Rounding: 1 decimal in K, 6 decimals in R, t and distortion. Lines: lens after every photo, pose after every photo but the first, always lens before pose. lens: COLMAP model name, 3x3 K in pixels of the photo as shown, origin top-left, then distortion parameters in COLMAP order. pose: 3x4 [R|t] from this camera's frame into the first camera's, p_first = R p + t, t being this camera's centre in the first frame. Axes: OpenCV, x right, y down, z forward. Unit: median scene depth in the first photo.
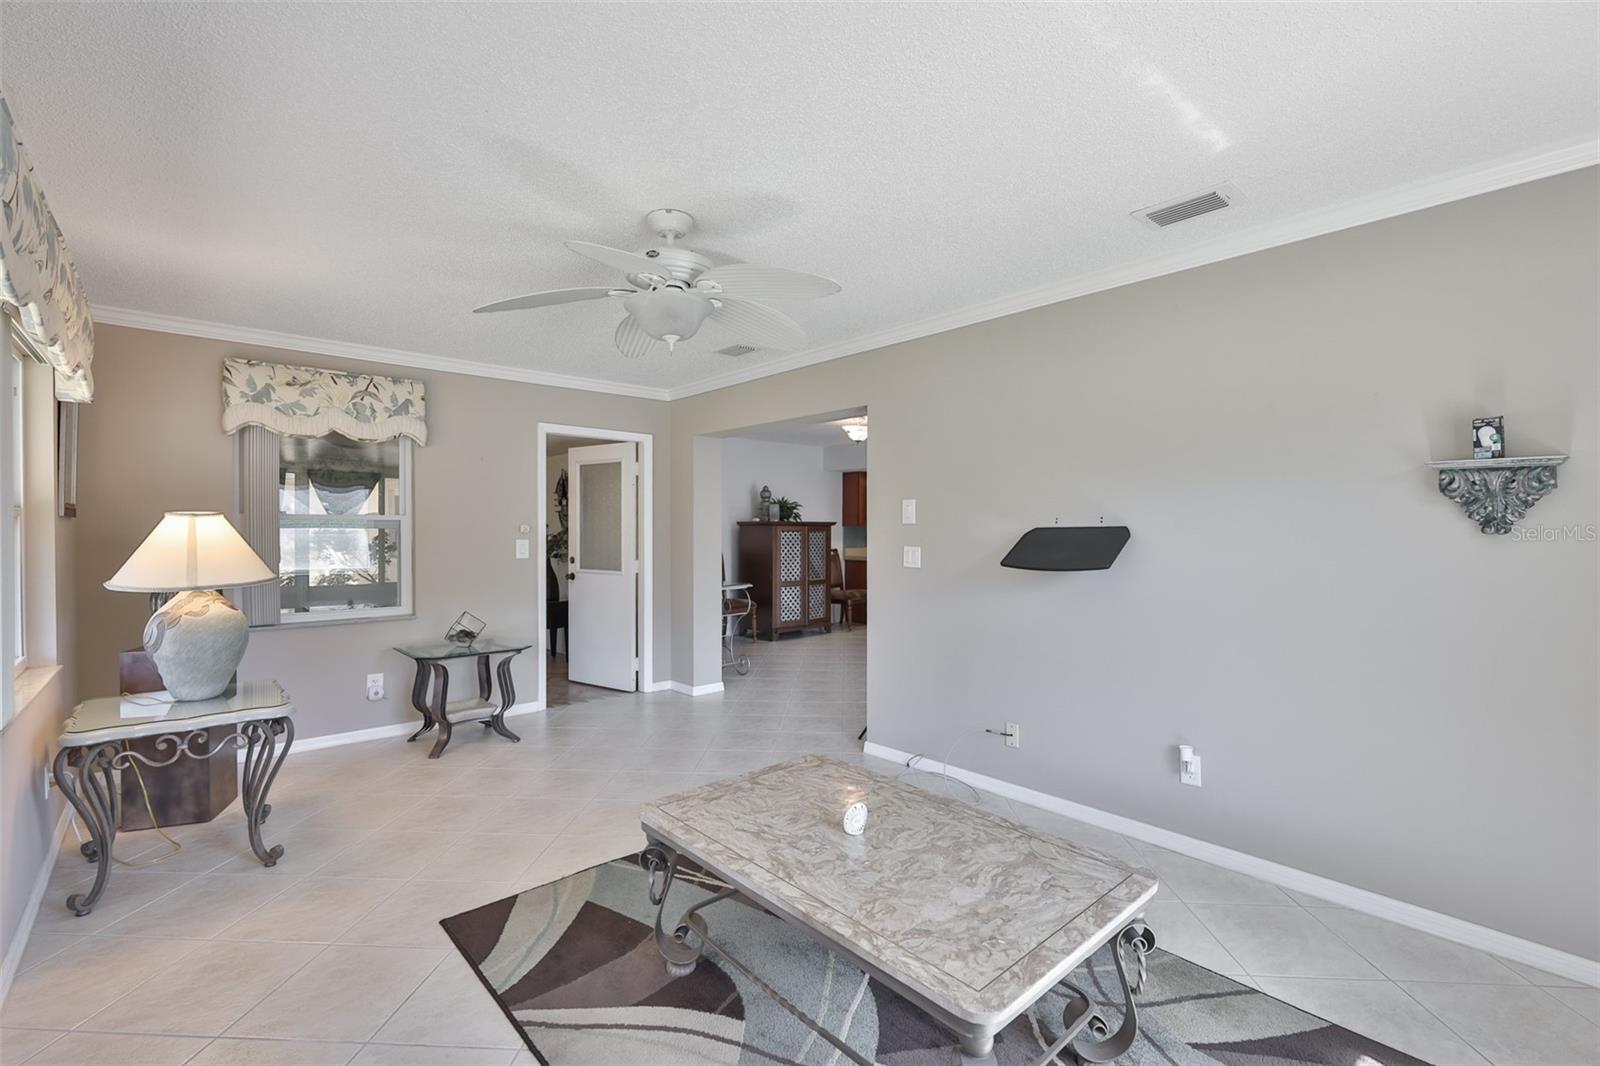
lens RADIAL K [[706.4, 0, 801.7], [0, 706.4, 542.4], [0, 0, 1]] dist [-0.000757, -0.000137]
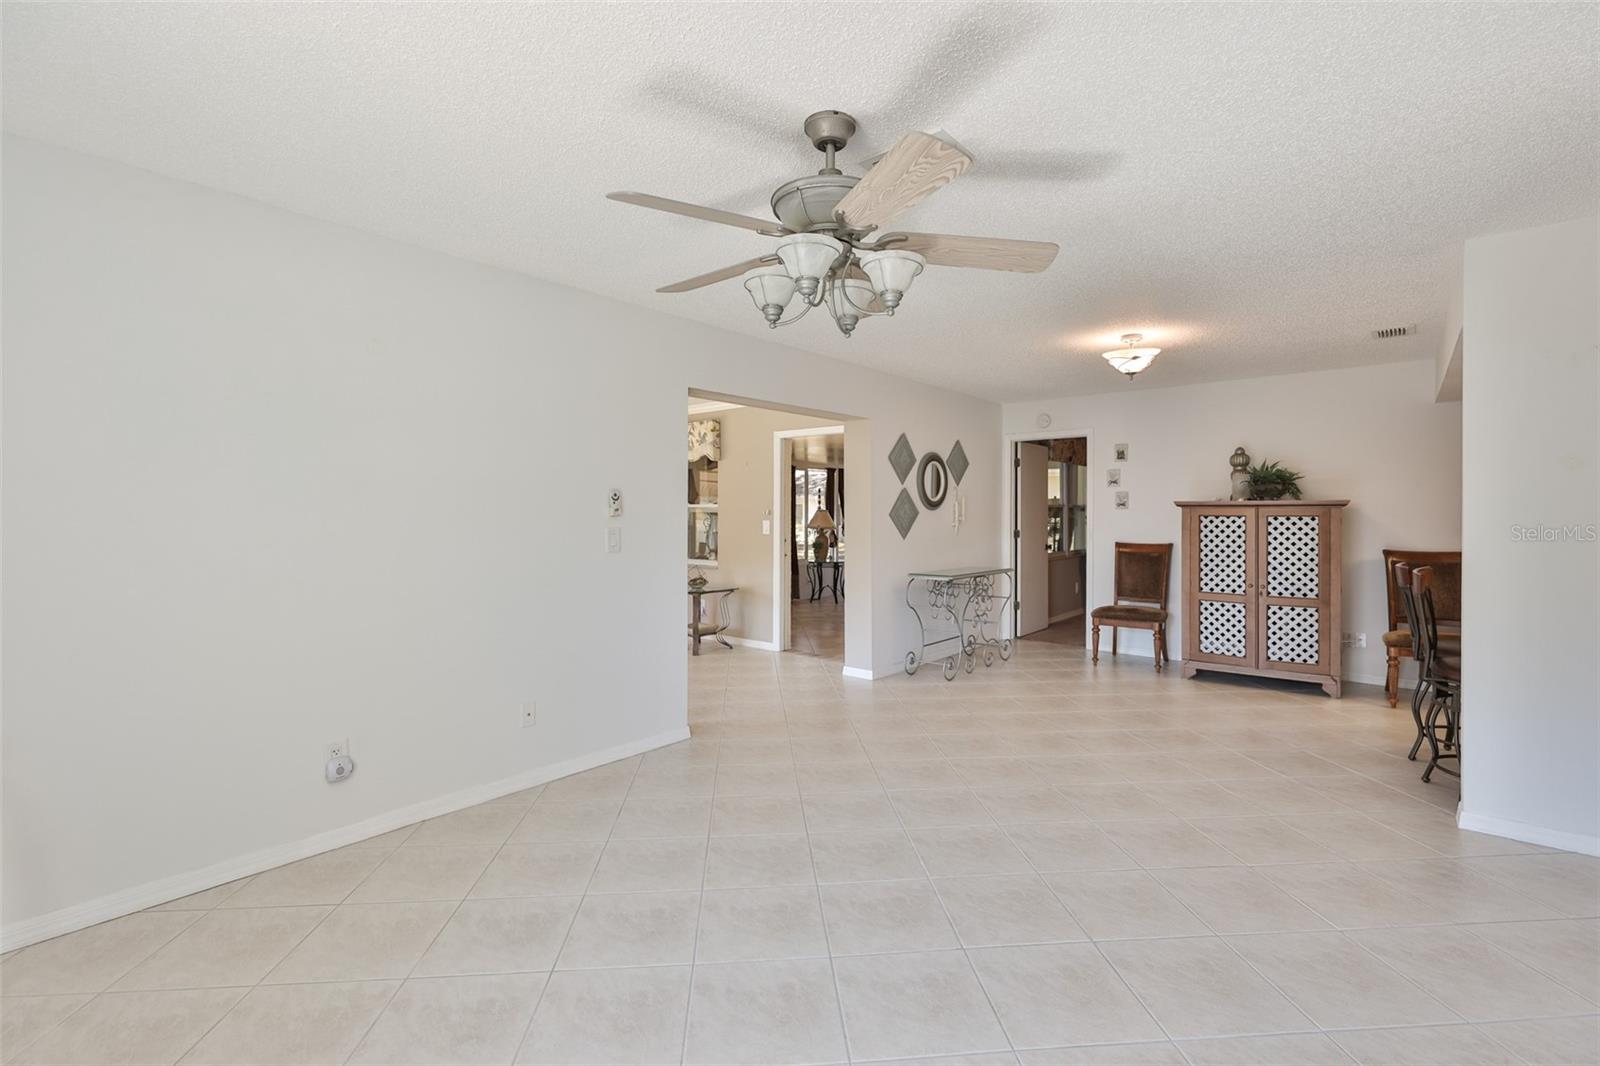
lens RADIAL K [[706.4, 0, 801.7], [0, 706.4, 542.4], [0, 0, 1]] dist [-0.000757, -0.000137]
pose [[0.131980, 0.037760, -0.990533, 0.940505], [-0.019318, 0.999182, 0.035516, -0.011203], [0.991064, 0.014448, 0.132602, 0.873428]]
